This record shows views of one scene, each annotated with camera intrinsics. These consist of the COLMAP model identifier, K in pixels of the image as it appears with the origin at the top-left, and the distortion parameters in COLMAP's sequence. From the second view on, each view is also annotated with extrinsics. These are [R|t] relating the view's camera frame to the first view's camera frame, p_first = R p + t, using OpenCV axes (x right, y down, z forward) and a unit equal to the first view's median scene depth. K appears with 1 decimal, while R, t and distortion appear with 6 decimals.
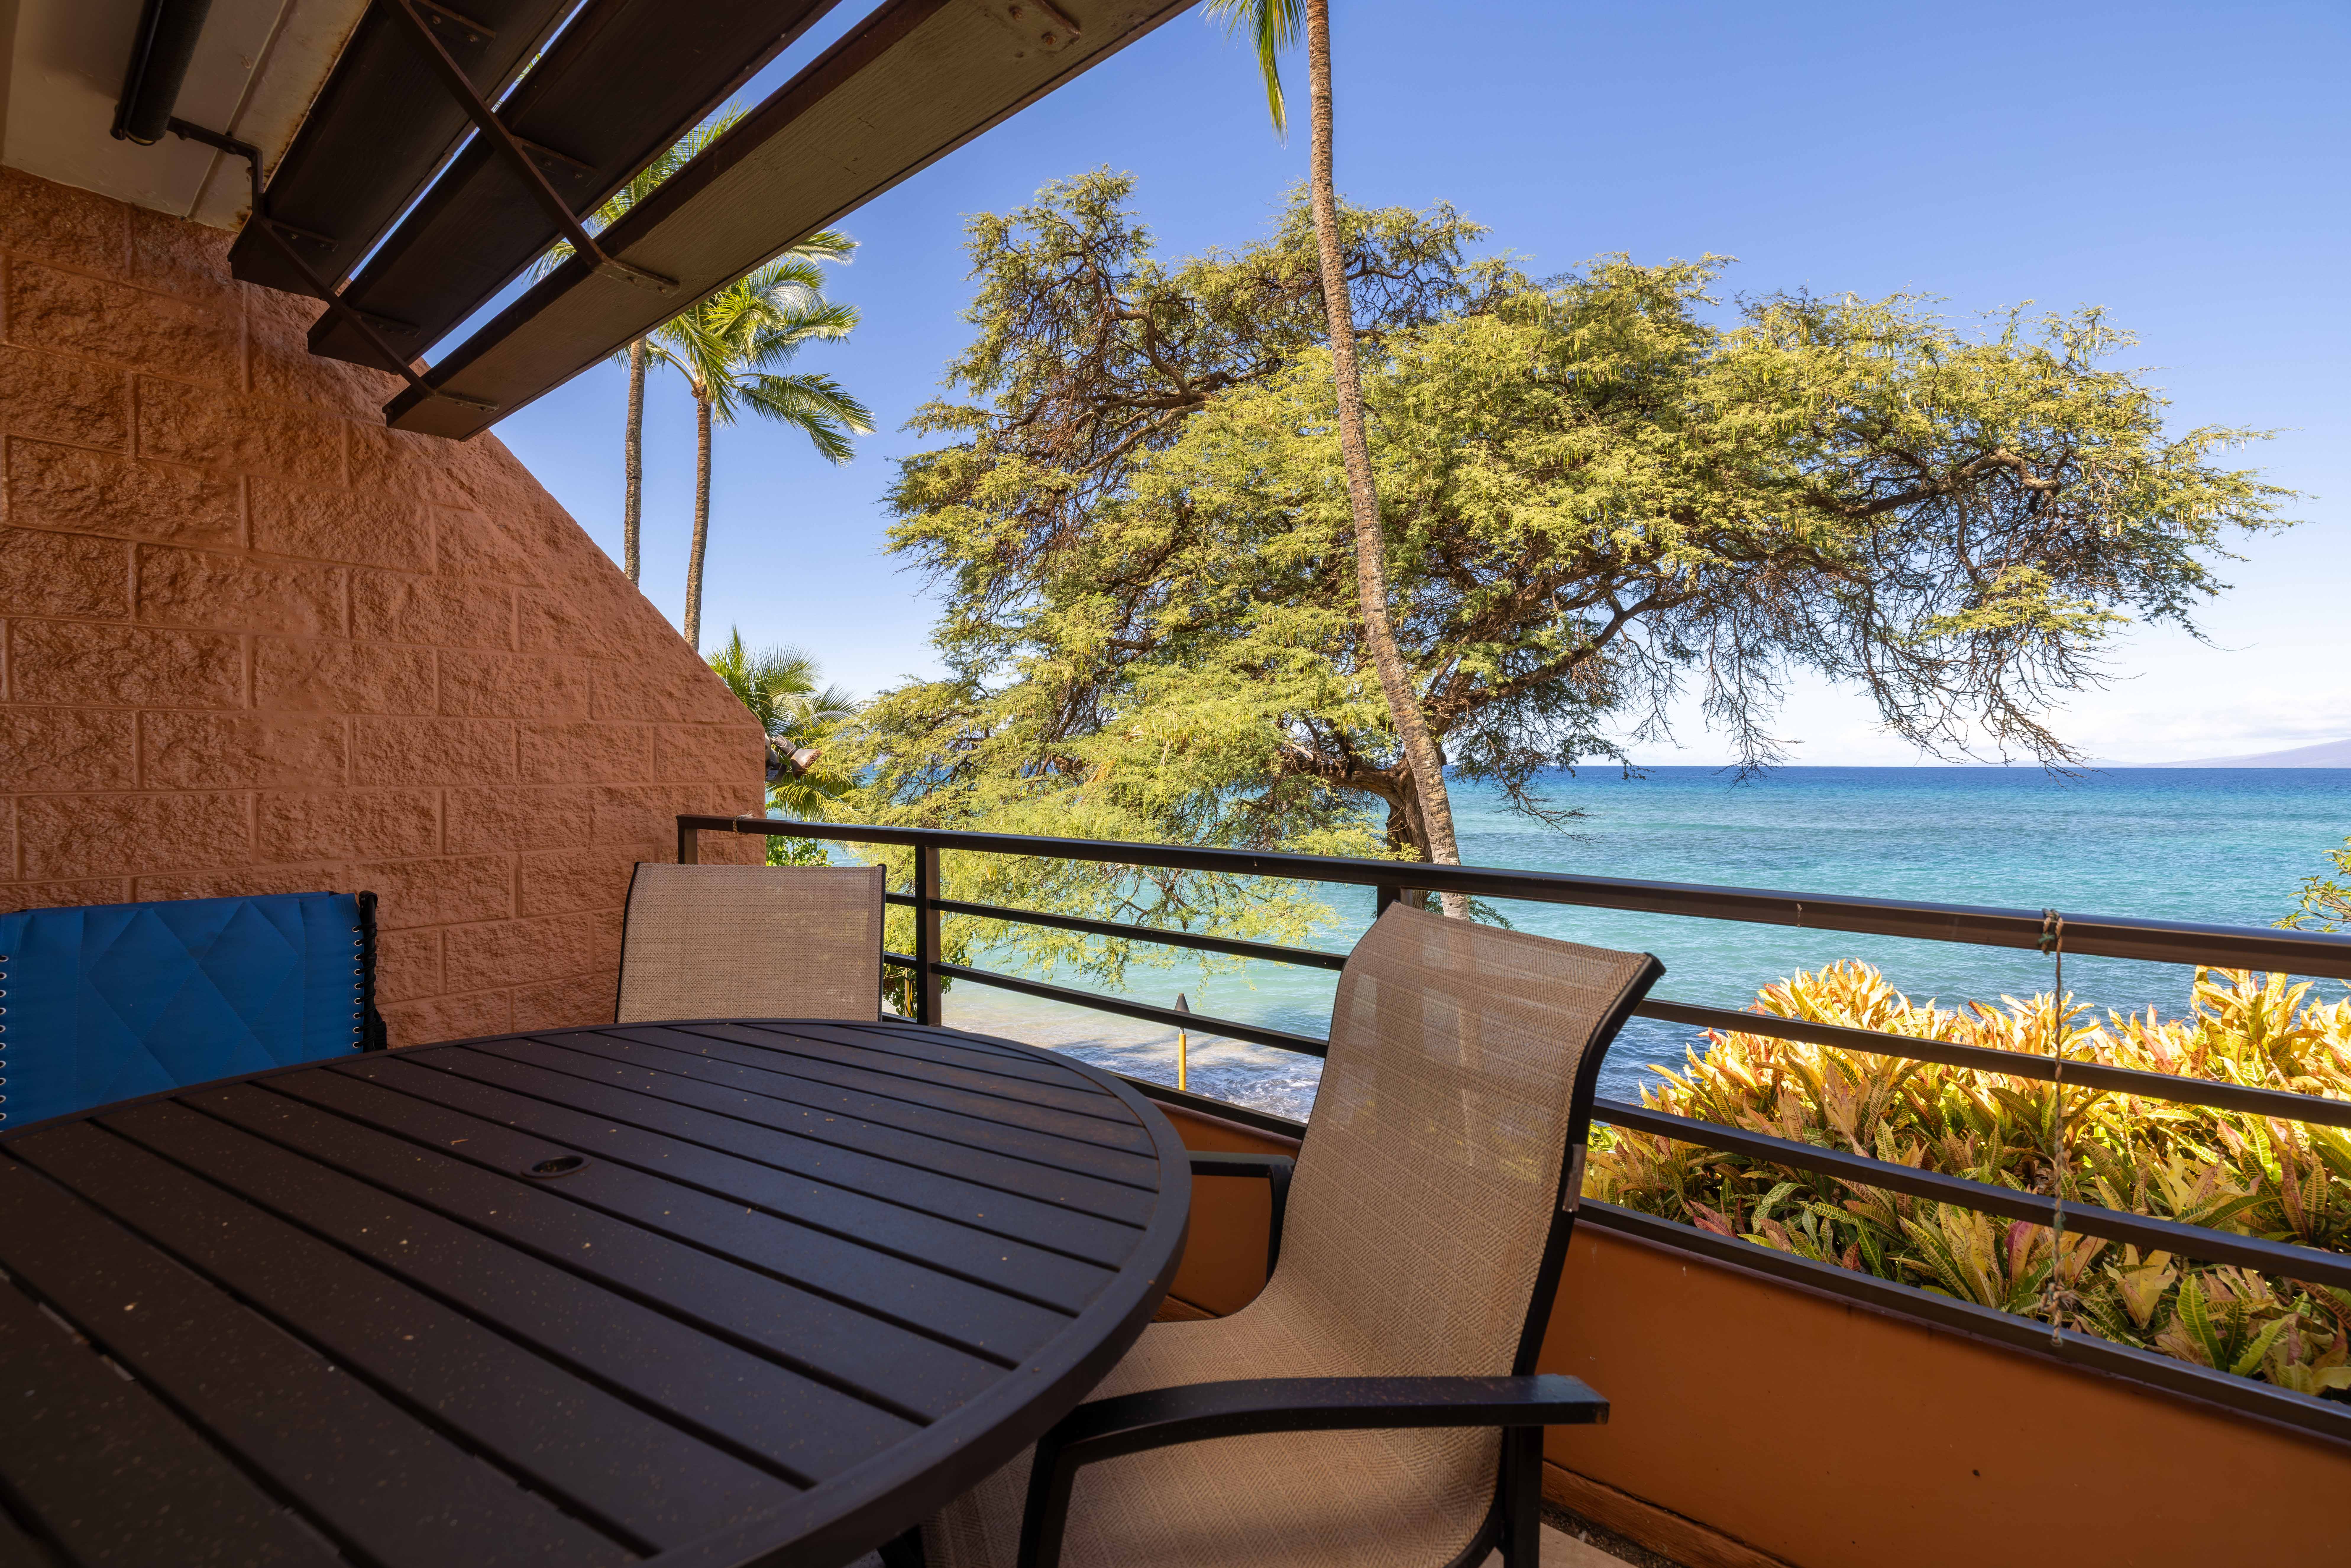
lens RADIAL K [[1009.1, 0, 1158.0], [0, 1009.1, 783.8], [0, 0, 1]] dist [0.002083, 0.000645]
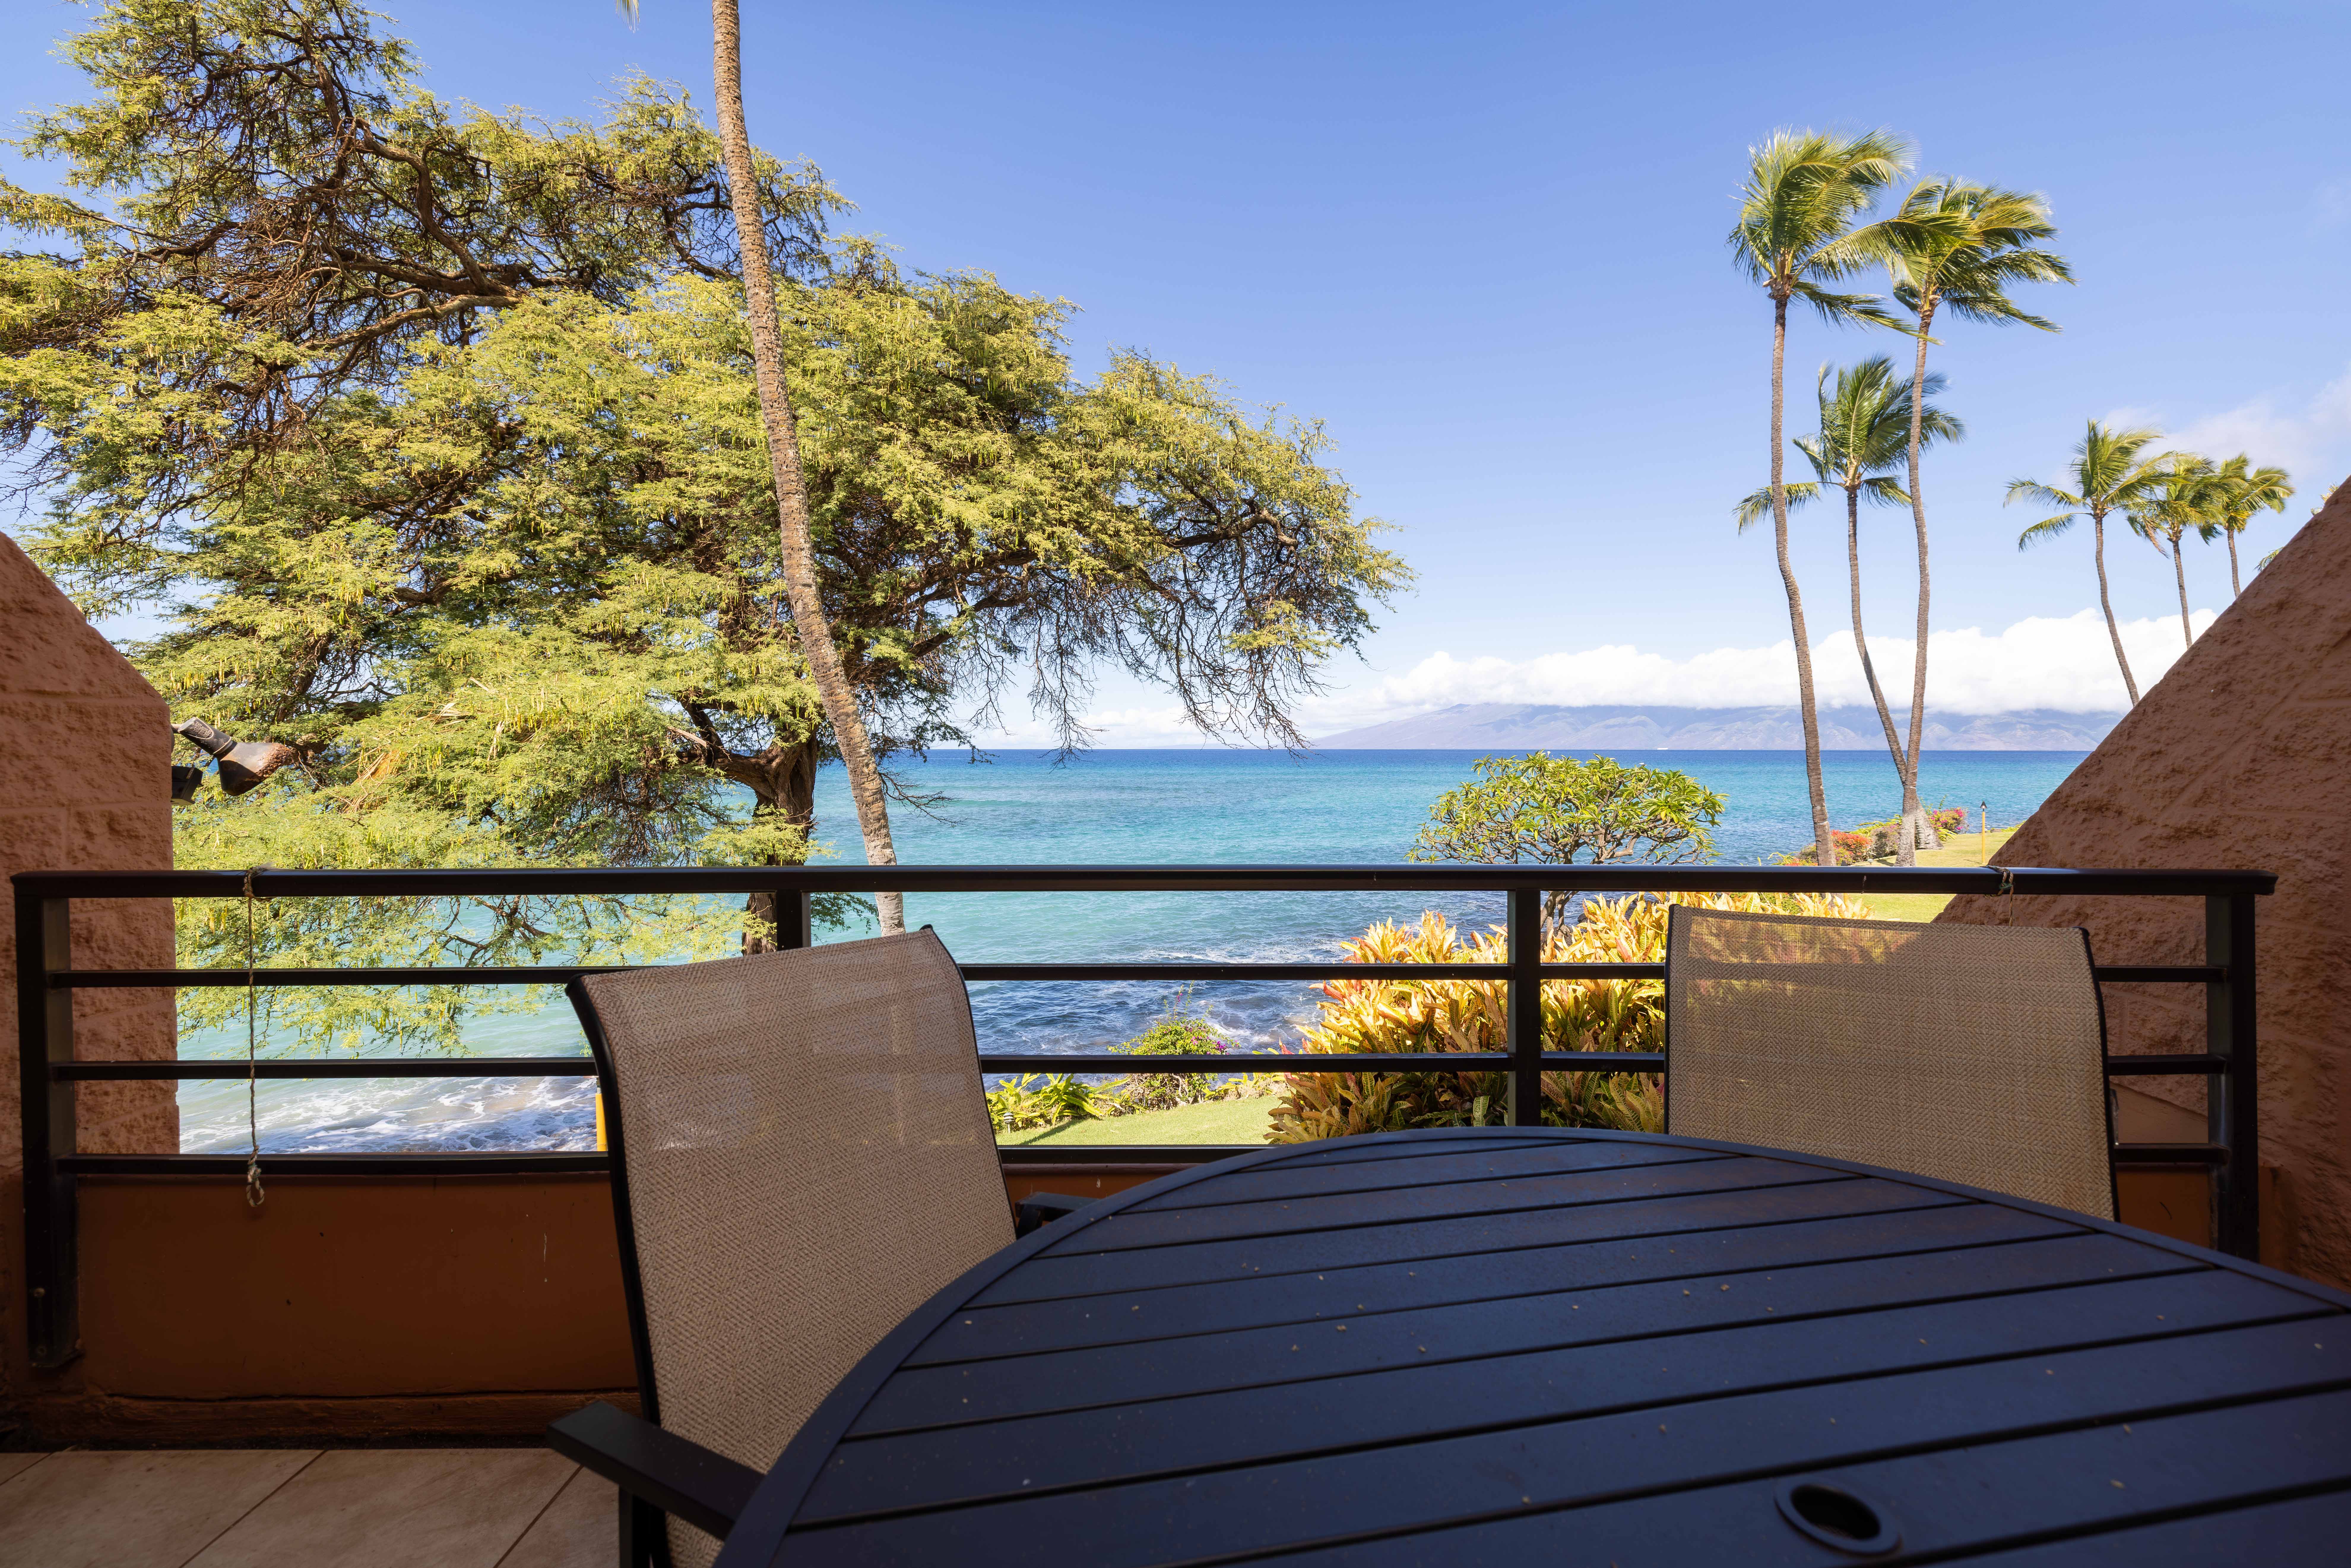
lens RADIAL K [[1011.8, 0, 1182.0], [0, 1011.8, 763.3], [0, 0, 1]] dist [0.005468, 0.000178]
pose [[0.761172, -0.013002, 0.648420, -0.093020], [0.015820, 0.999874, 0.001479, -0.004315], [-0.648357, 0.009133, 0.761281, 0.059072]]
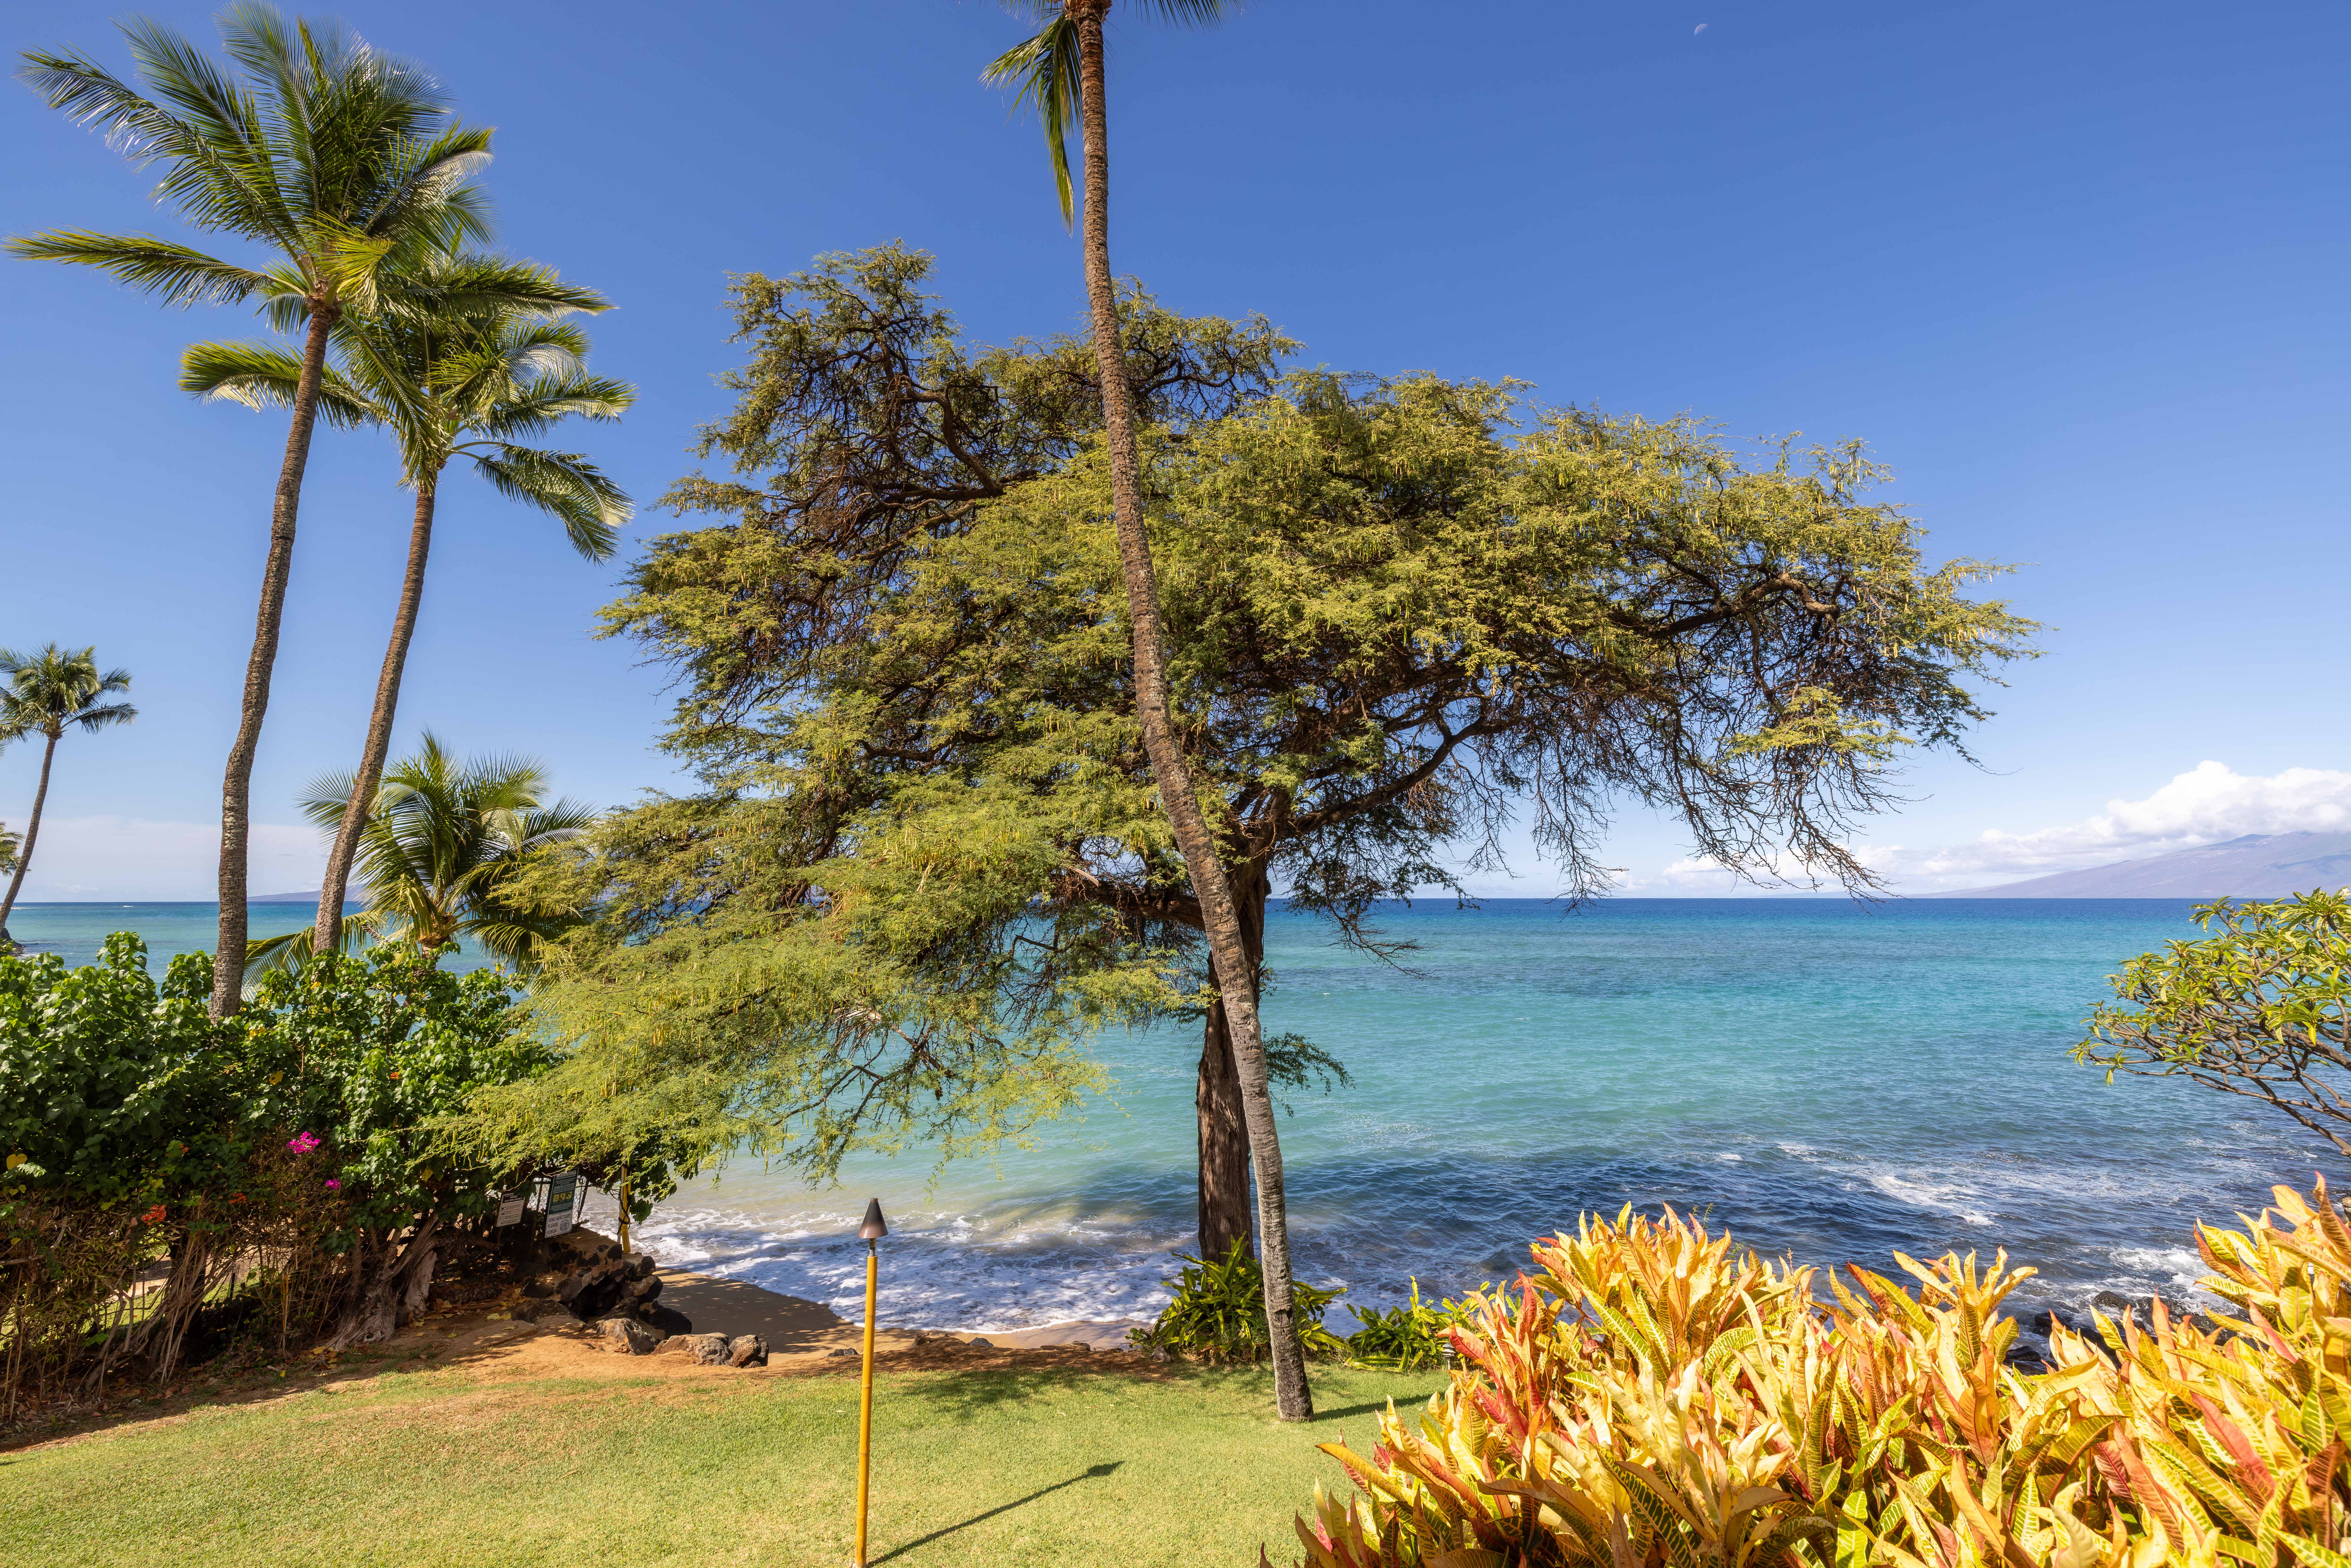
lens RADIAL K [[1032.3, 0, 1214.3], [0, 1032.3, 782.1], [0, 0, 1]] dist [0.000218, 0.000698]
pose [[0.983463, 0.016222, 0.180381, 0.083110], [0.007700, 0.991335, -0.131133, 0.003447], [-0.180945, 0.130353, 0.974816, 0.112764]]
